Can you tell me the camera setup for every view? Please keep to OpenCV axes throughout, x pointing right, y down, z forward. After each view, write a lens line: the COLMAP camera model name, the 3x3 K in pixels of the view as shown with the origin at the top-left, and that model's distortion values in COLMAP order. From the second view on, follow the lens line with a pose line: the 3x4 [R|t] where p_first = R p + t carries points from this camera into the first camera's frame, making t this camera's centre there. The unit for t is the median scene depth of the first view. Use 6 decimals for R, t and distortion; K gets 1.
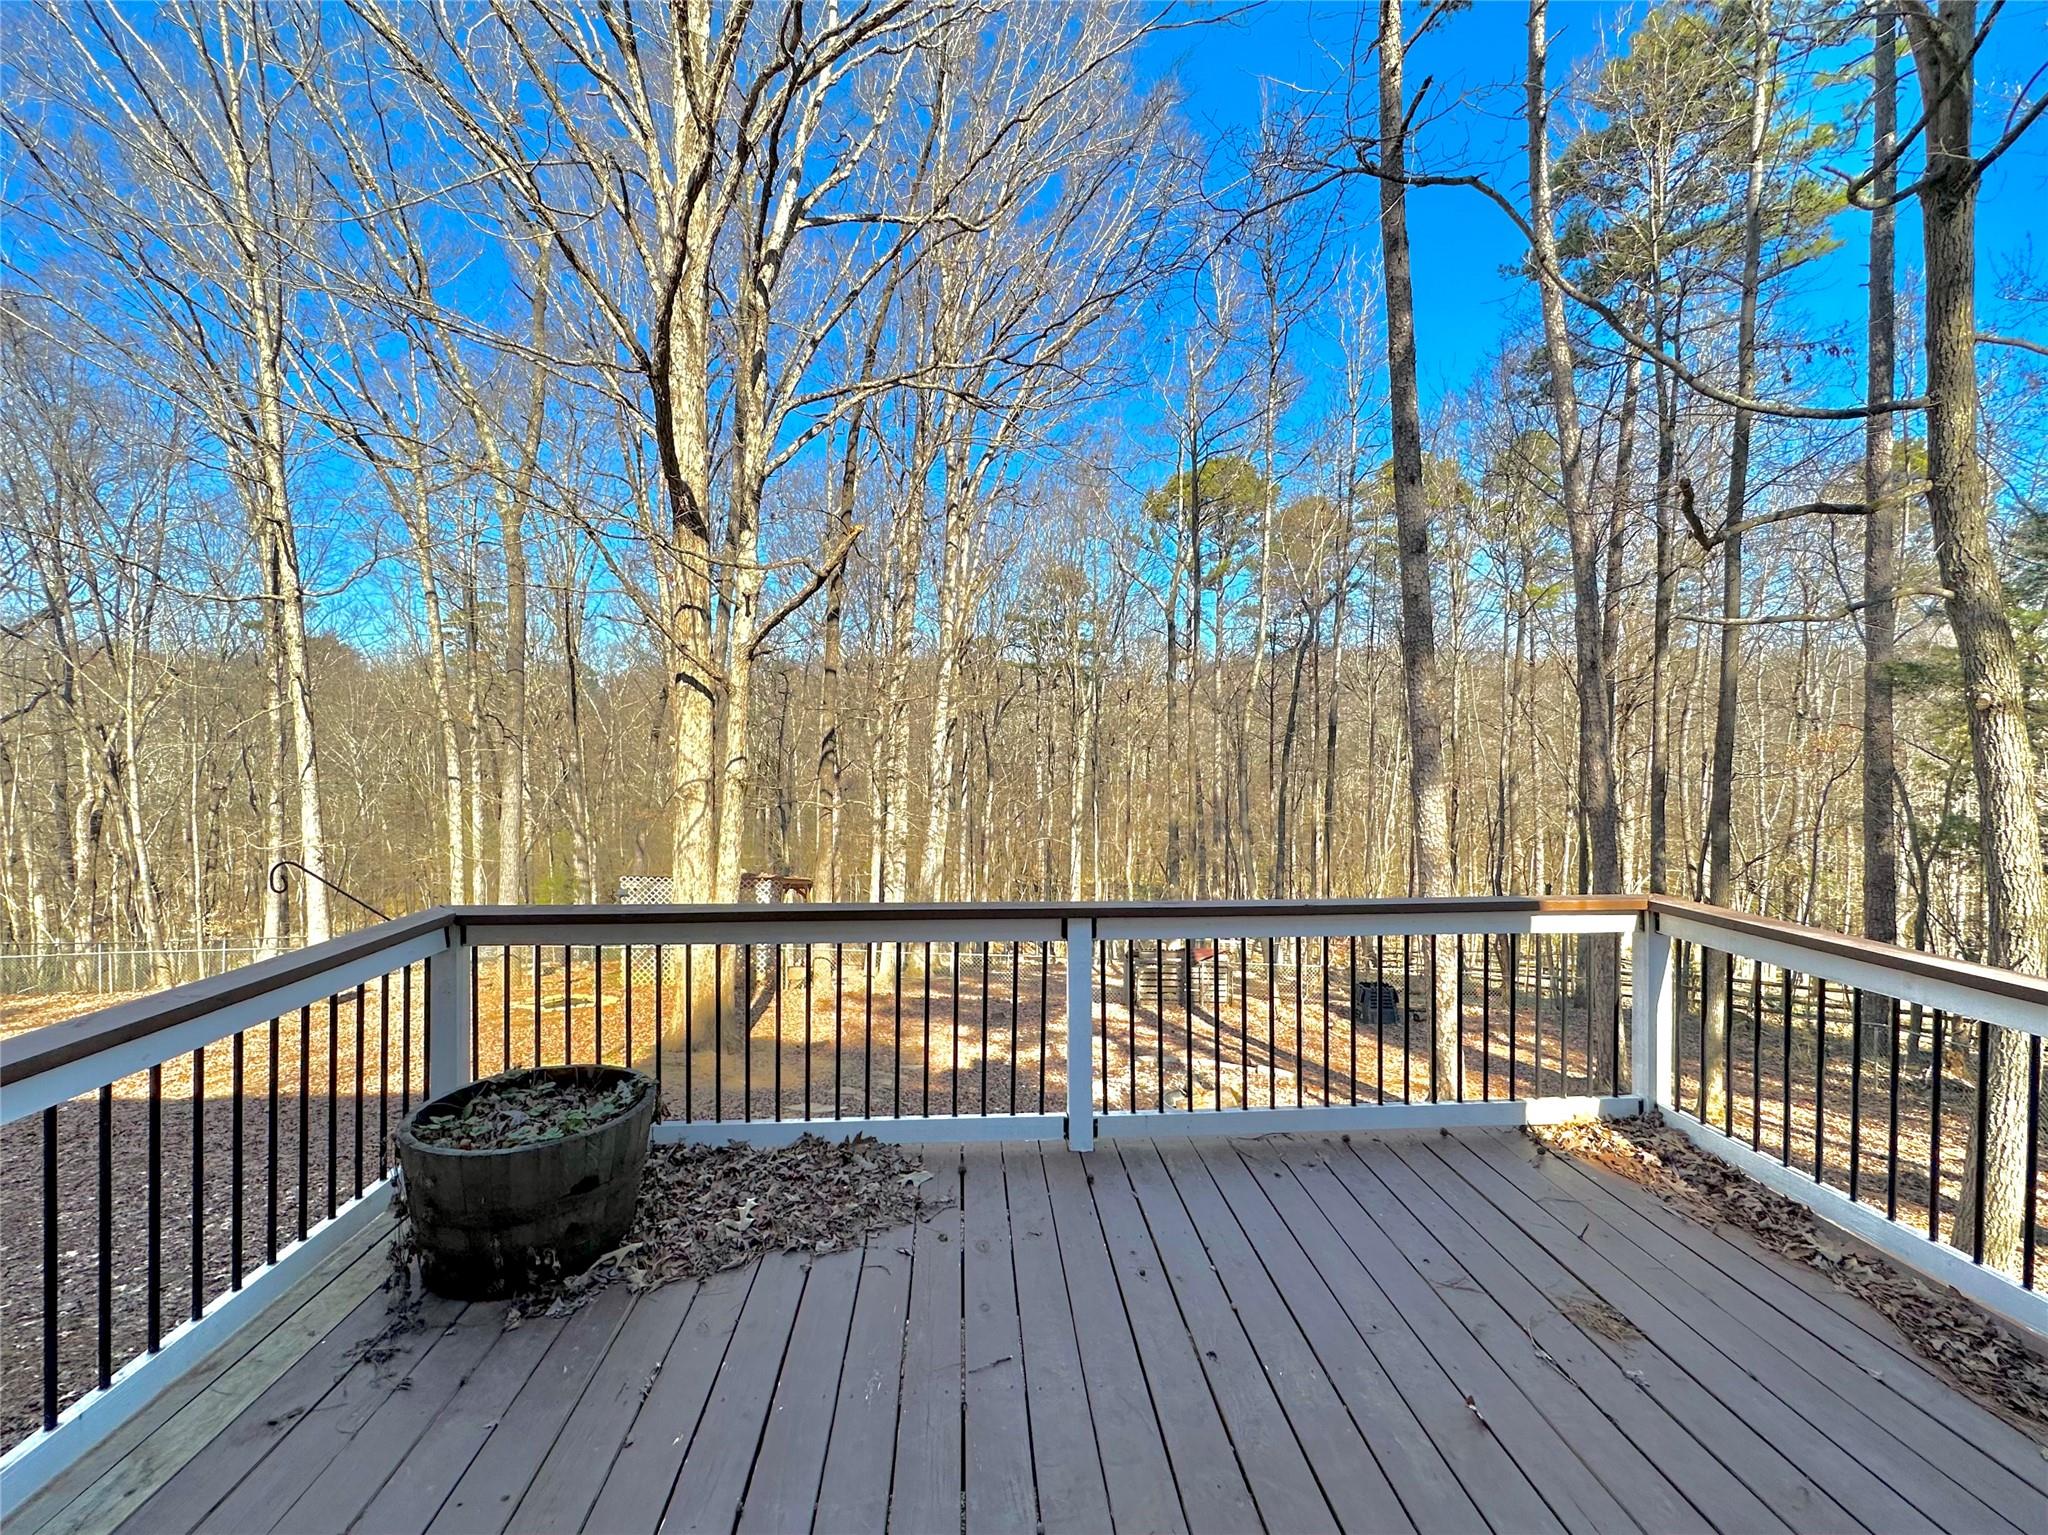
lens RADIAL K [[825.1, 0, 1024.0], [0, 825.1, 767.5], [0, 0, 1]] dist [0.000141, 0.000018]
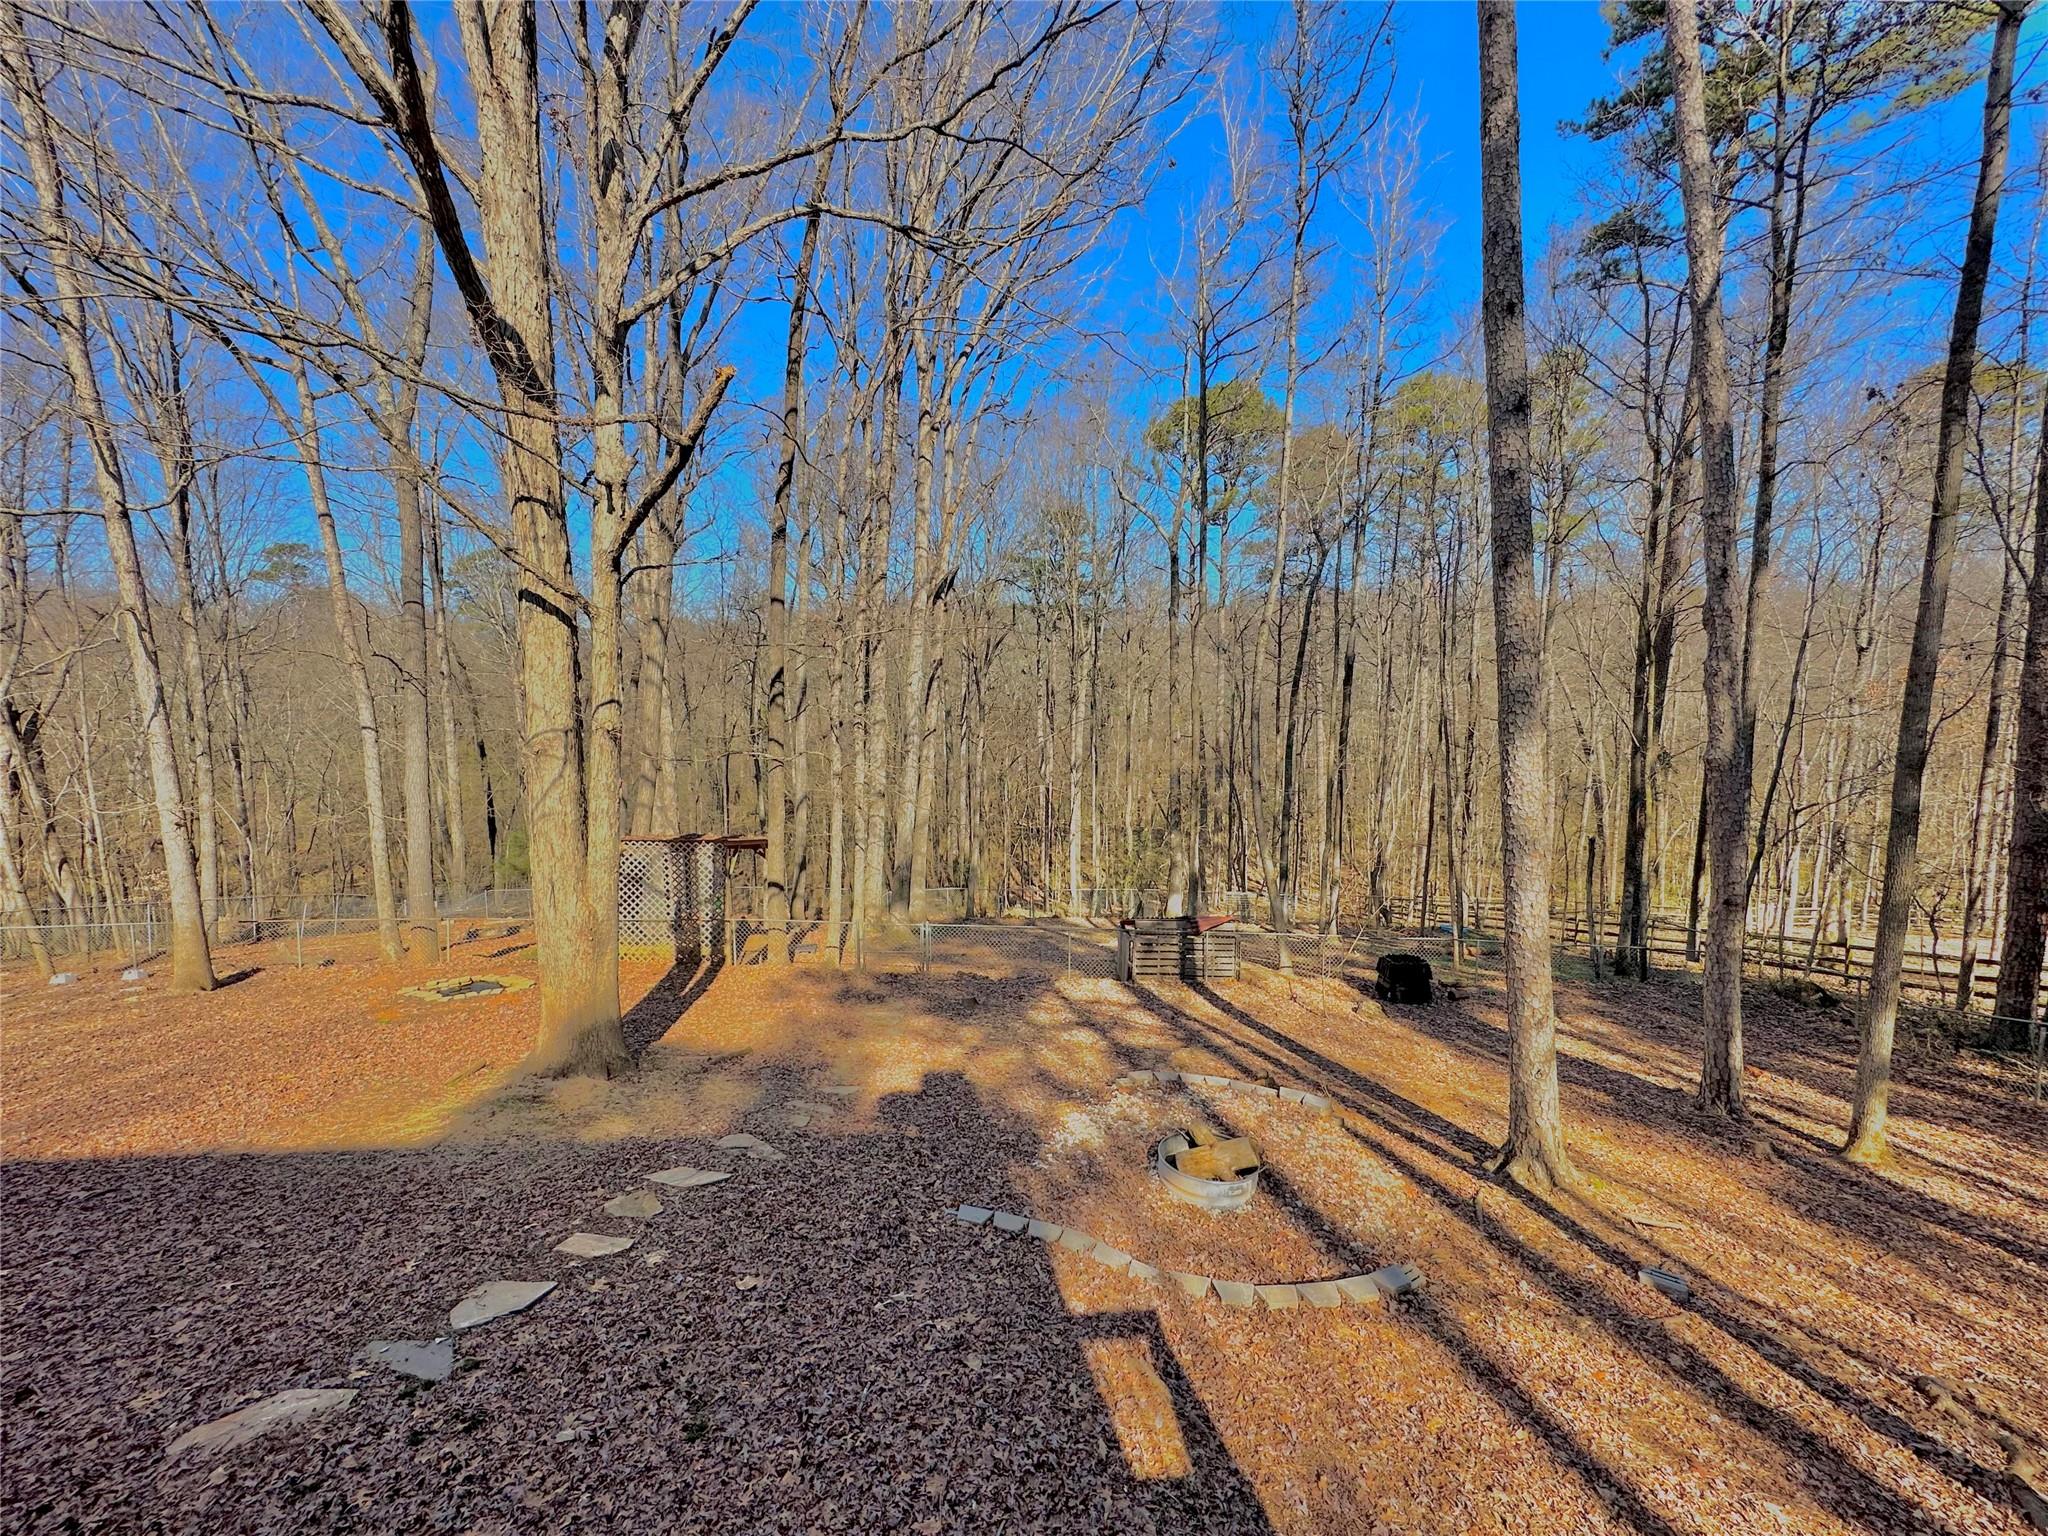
lens RADIAL K [[819.0, 0, 1018.4], [0, 819.0, 772.2], [0, 0, 1]] dist [-0.000519, -0.000070]
pose [[0.999932, -0.005804, -0.010118, 0.021922], [0.006533, 0.997273, 0.073518, 0.000020], [0.009664, -0.073579, 0.997243, 0.121829]]
